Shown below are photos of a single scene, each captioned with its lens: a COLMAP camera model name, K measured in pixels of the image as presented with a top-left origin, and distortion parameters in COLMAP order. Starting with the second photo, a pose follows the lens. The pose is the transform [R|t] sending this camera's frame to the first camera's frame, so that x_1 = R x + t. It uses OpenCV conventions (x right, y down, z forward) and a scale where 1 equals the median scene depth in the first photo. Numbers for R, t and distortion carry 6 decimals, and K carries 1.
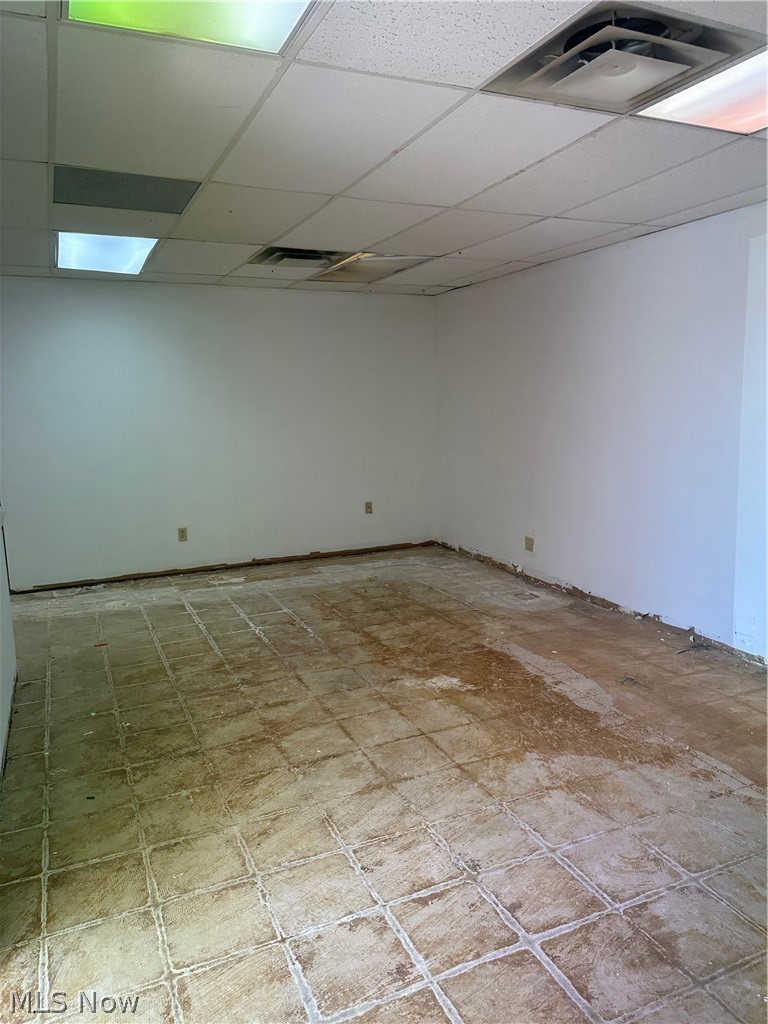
lens RADIAL K [[719.8, 0, 390.0], [0, 719.8, 512.6], [0, 0, 1]] dist [0.070981, -0.094631]
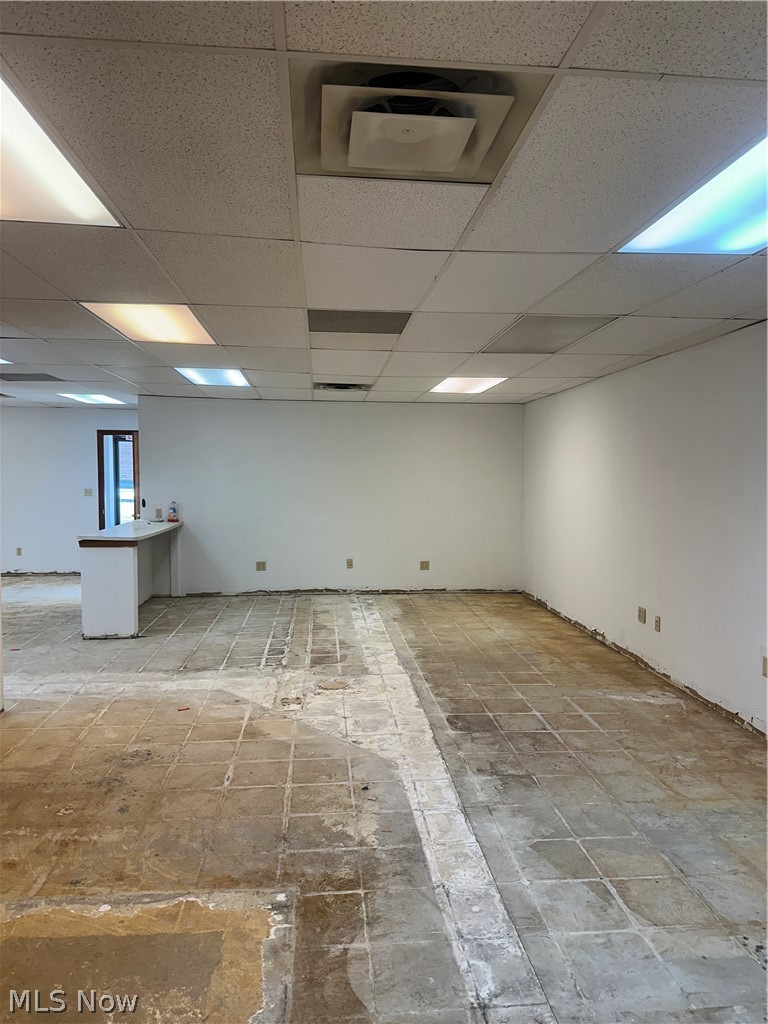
lens RADIAL K [[719.8, 0, 394.1], [0, 719.8, 510.5], [0, 0, 1]] dist [0.070981, -0.094631]
pose [[-0.946368, -0.002644, 0.323080, -1.799919], [0.064798, 0.978096, 0.197809, -0.356685], [-0.316527, 0.208135, -0.925468, 2.360534]]
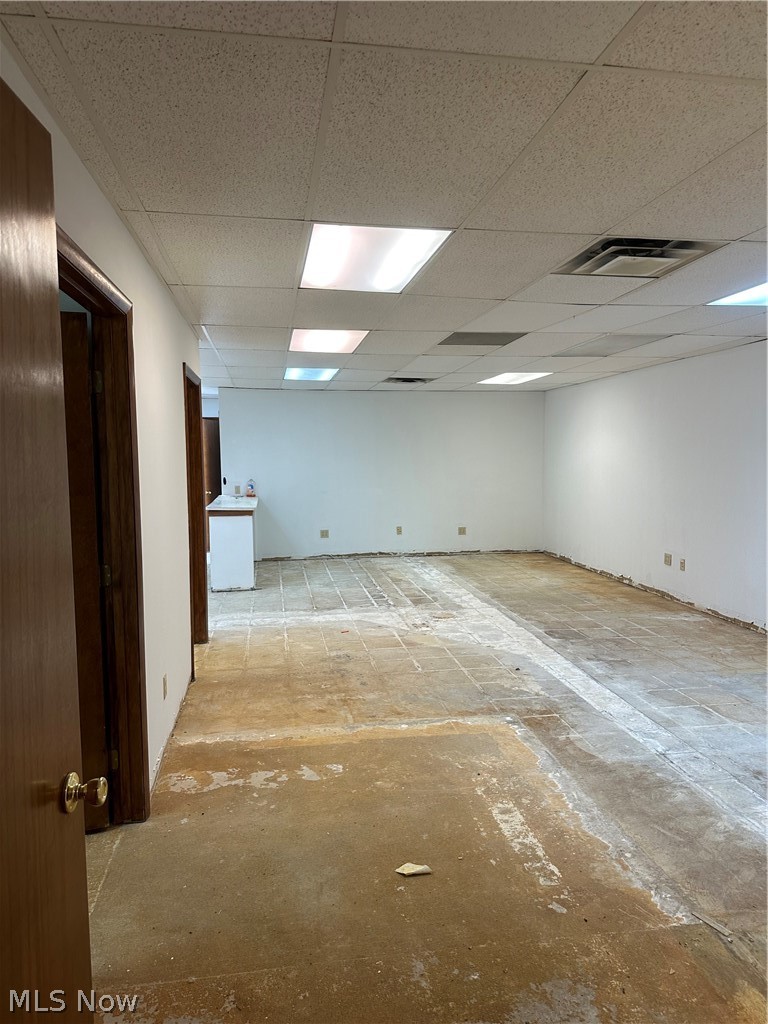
lens RADIAL K [[719.8, 0, 391.9], [0, 719.8, 505.7], [0, 0, 1]] dist [0.070981, -0.094631]
pose [[-0.965329, 0.007550, 0.260927, -1.592405], [0.067824, 0.972506, 0.222782, -0.436013], [-0.252071, 0.232755, -0.939300, 2.831166]]
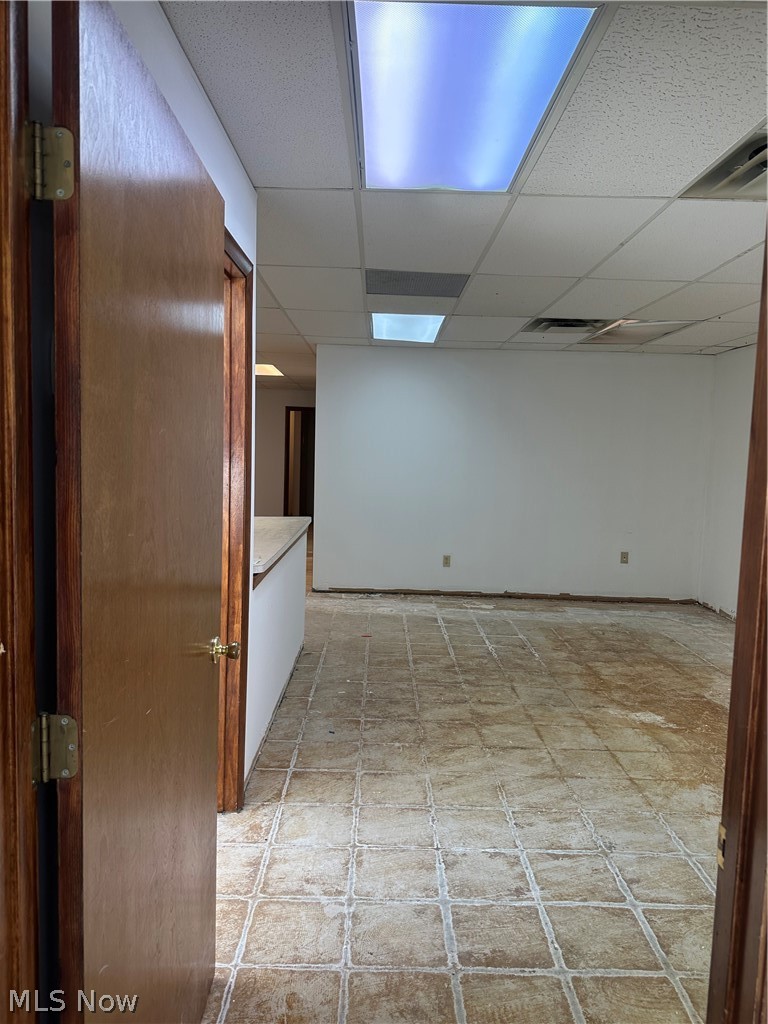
lens RADIAL K [[719.8, 0, 383.6], [0, 719.8, 503.2], [0, 0, 1]] dist [0.070981, -0.094631]
pose [[0.910086, 0.079830, -0.406659, 0.131072], [-0.114751, 0.991446, -0.062179, 0.035290], [0.398216, 0.103253, 0.911462, -0.154596]]
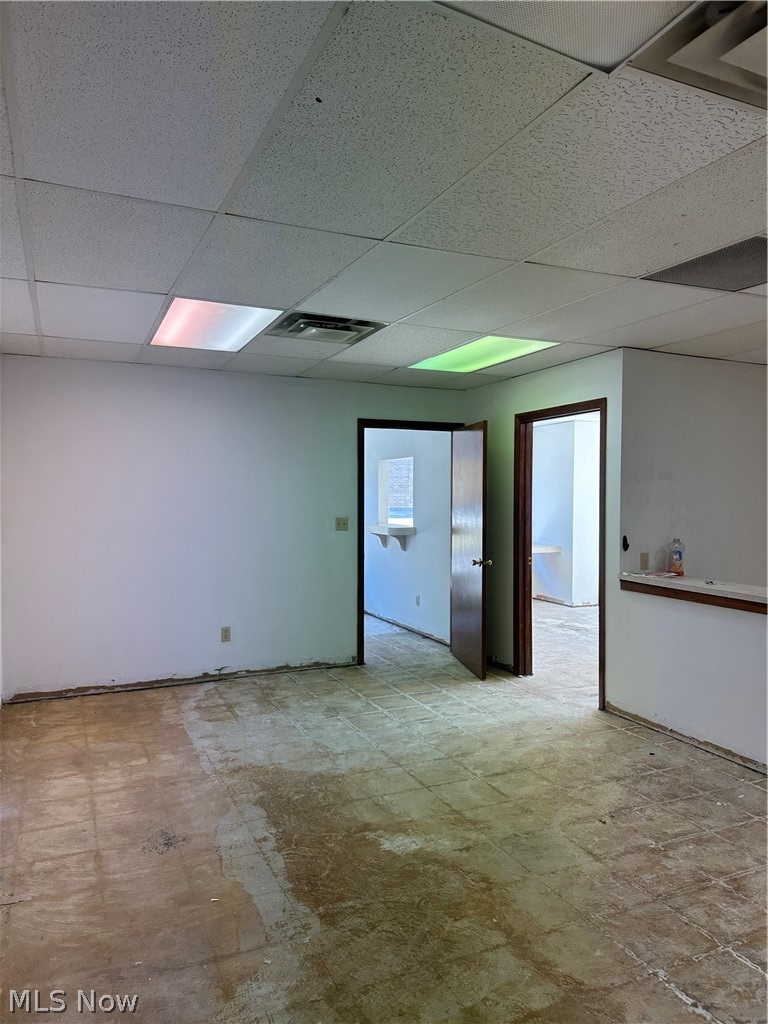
lens RADIAL K [[719.8, 0, 386.3], [0, 719.8, 511.9], [0, 0, 1]] dist [0.070981, -0.094631]
pose [[-0.999800, 0.018198, 0.008305, 0.077662], [0.019422, 0.982495, 0.185276, -0.272670], [-0.004788, 0.185400, -0.982651, 1.717456]]
